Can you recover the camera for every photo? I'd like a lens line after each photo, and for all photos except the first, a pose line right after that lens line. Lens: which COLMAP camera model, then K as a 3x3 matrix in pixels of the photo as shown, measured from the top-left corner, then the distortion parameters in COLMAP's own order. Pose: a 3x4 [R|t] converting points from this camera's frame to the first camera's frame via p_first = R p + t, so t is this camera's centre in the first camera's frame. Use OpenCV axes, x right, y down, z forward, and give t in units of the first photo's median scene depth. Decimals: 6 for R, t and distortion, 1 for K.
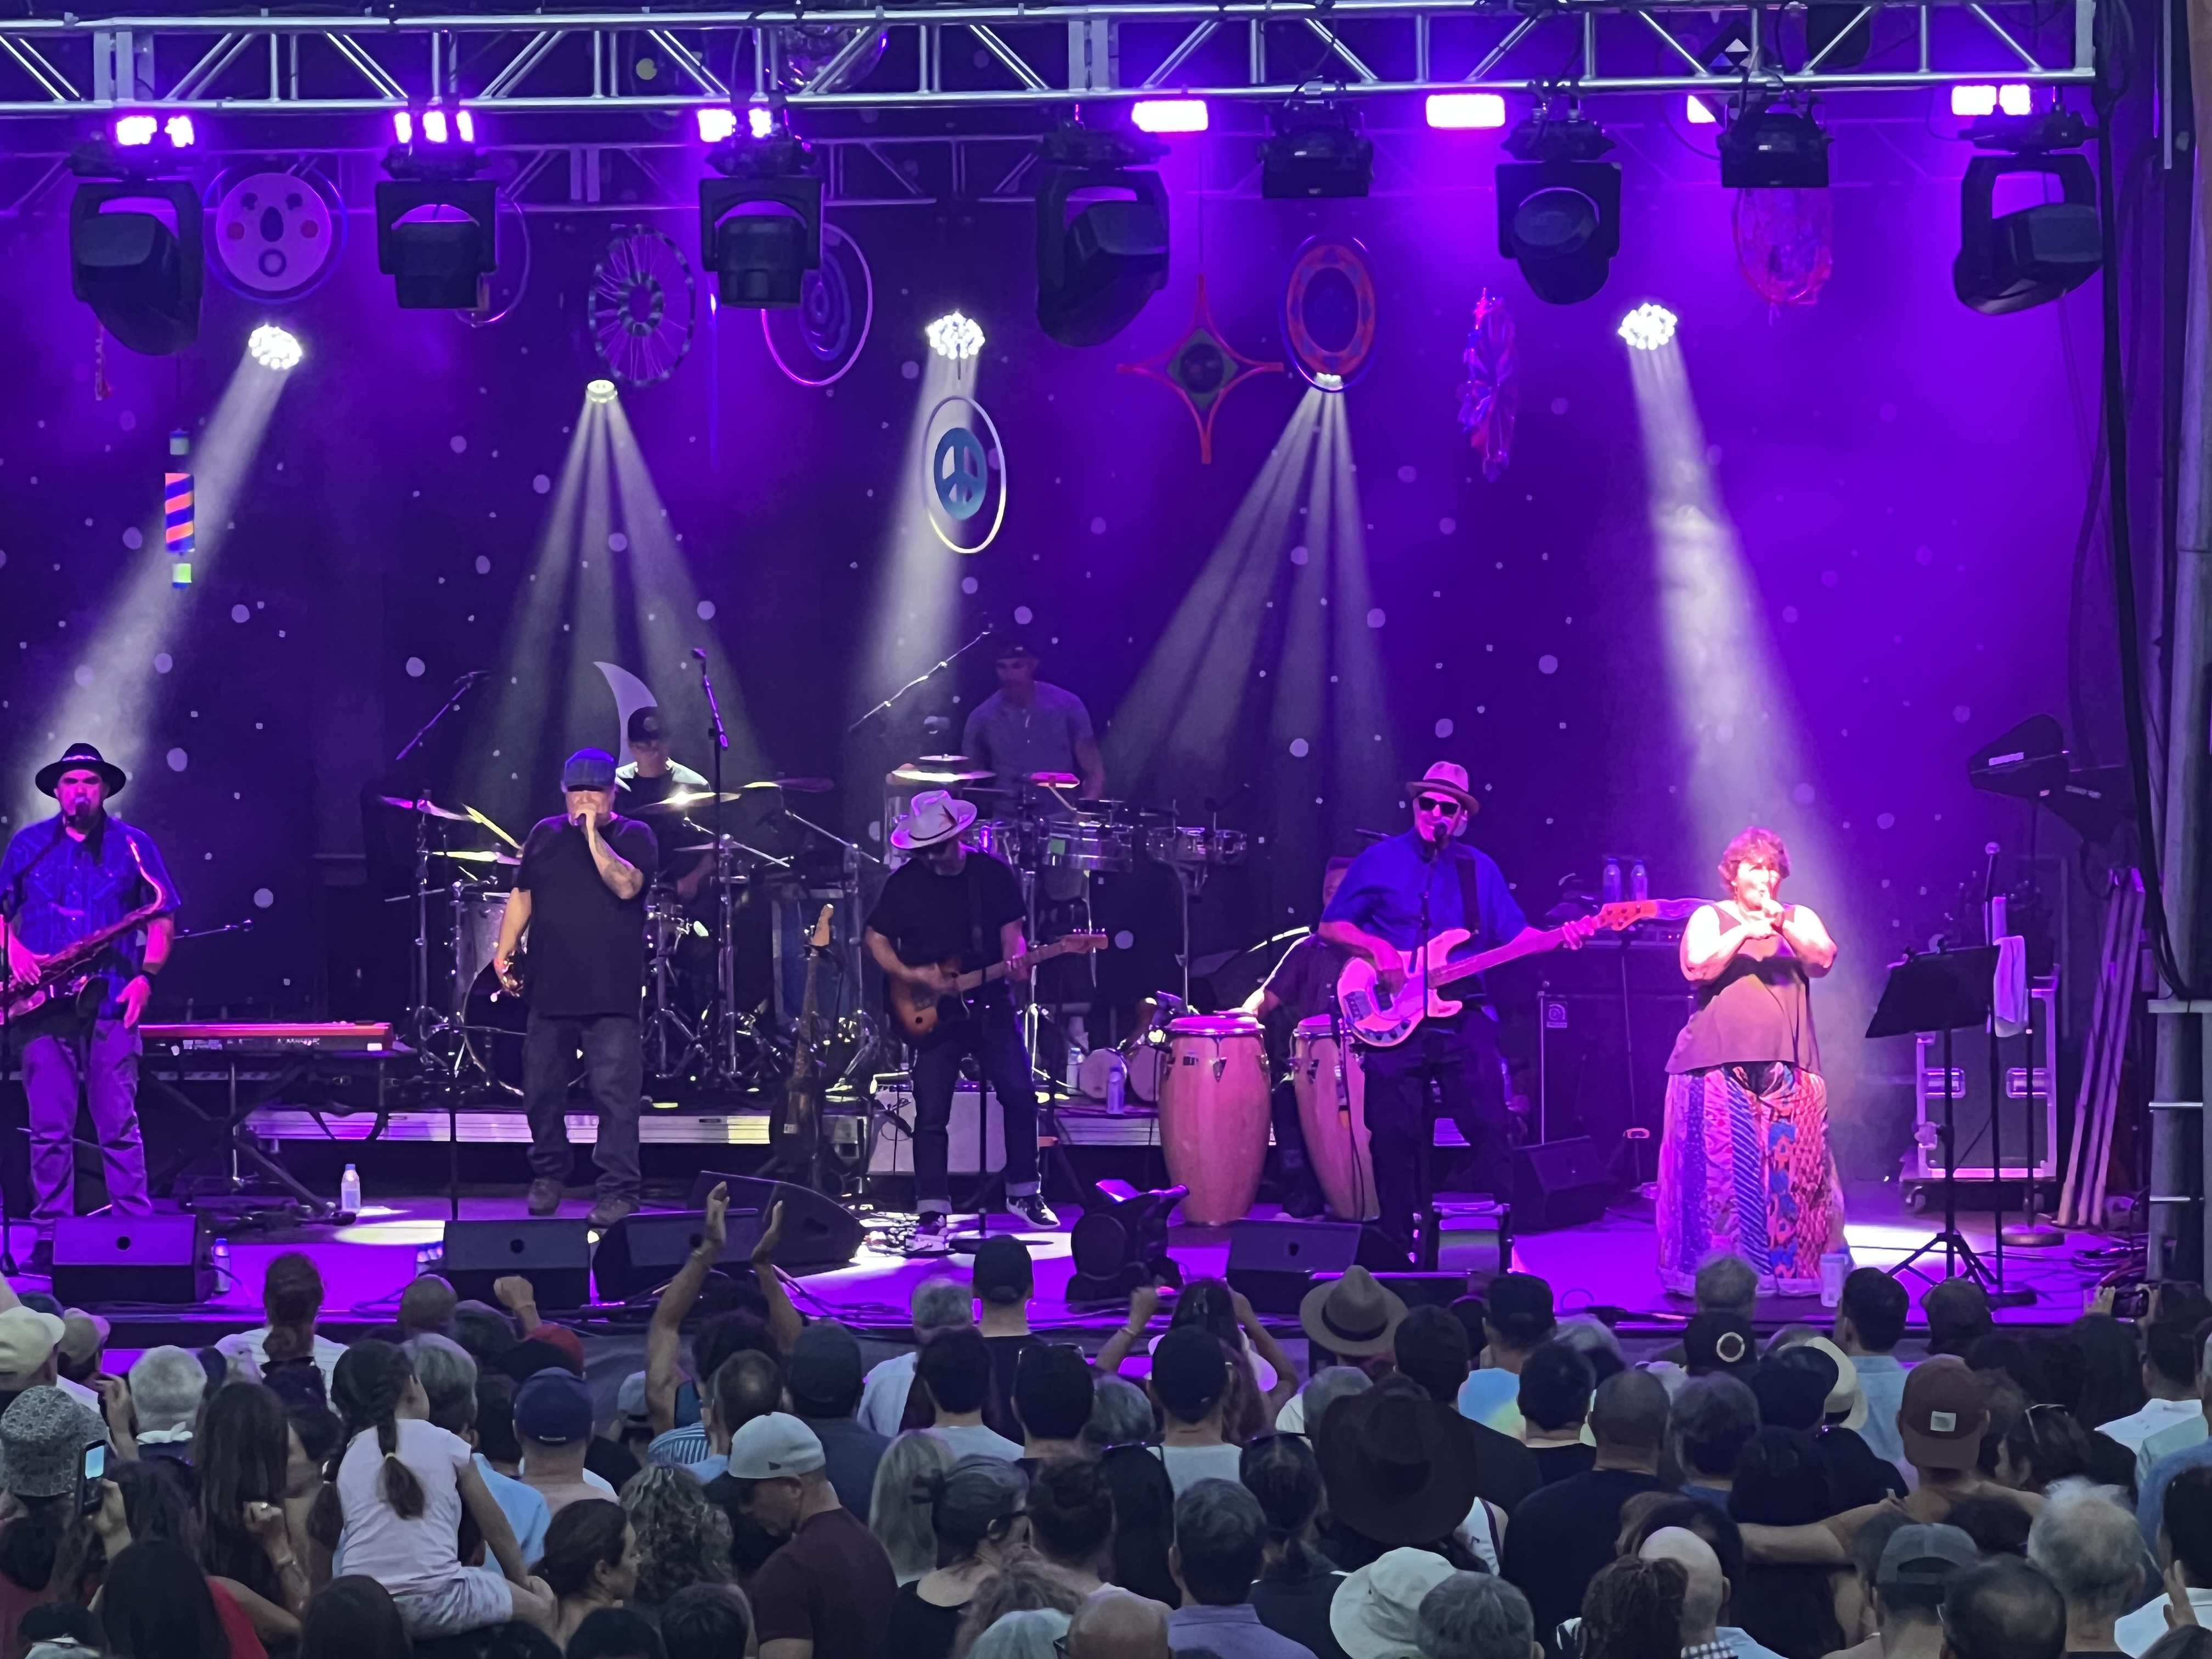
lens RADIAL K [[8340.6, 0, 1108.3], [0, 8340.6, 819.7], [0, 0, 1]] dist [-0.024827, 0.000000]
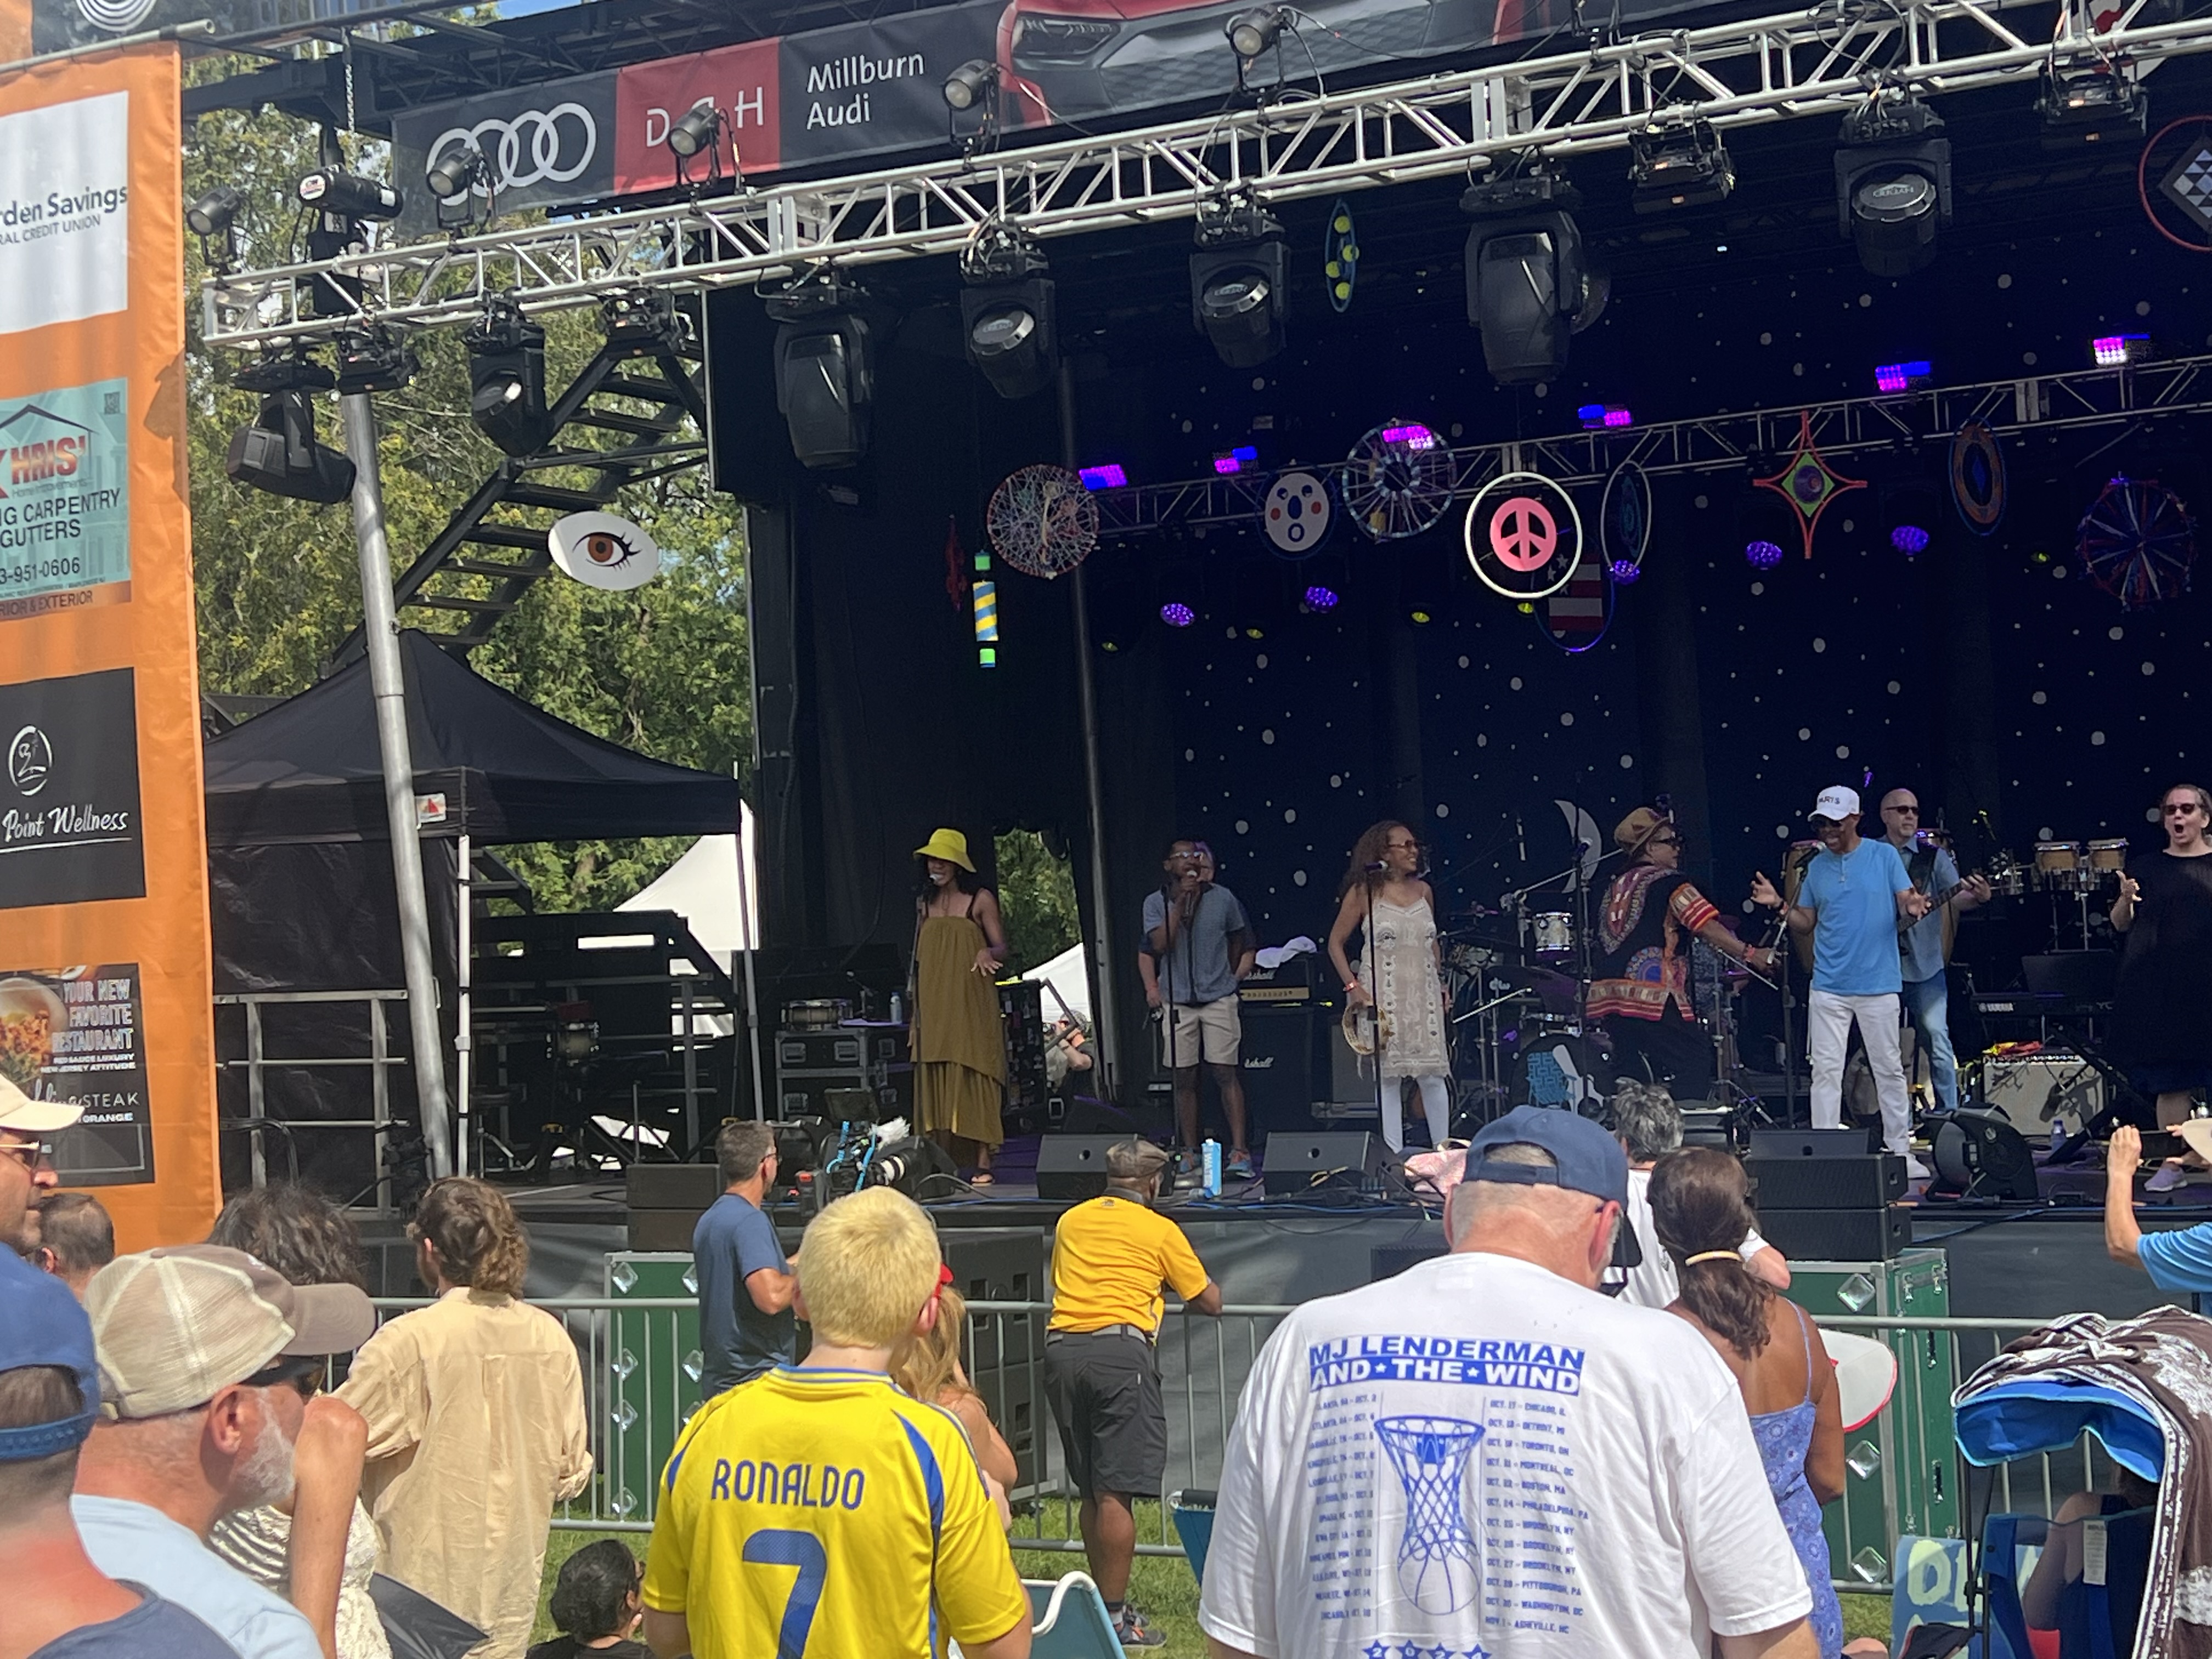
lens RADIAL K [[3486.7, 0, 1074.5], [0, 3486.7, 856.3], [0, 0, 1]] dist [0.126936, 0.000000]
pose [[0.927459, -0.039411, -0.371843, 0.117821], [0.013216, 0.997264, -0.072734, 0.046099], [0.373692, 0.062543, 0.925442, 0.503676]]
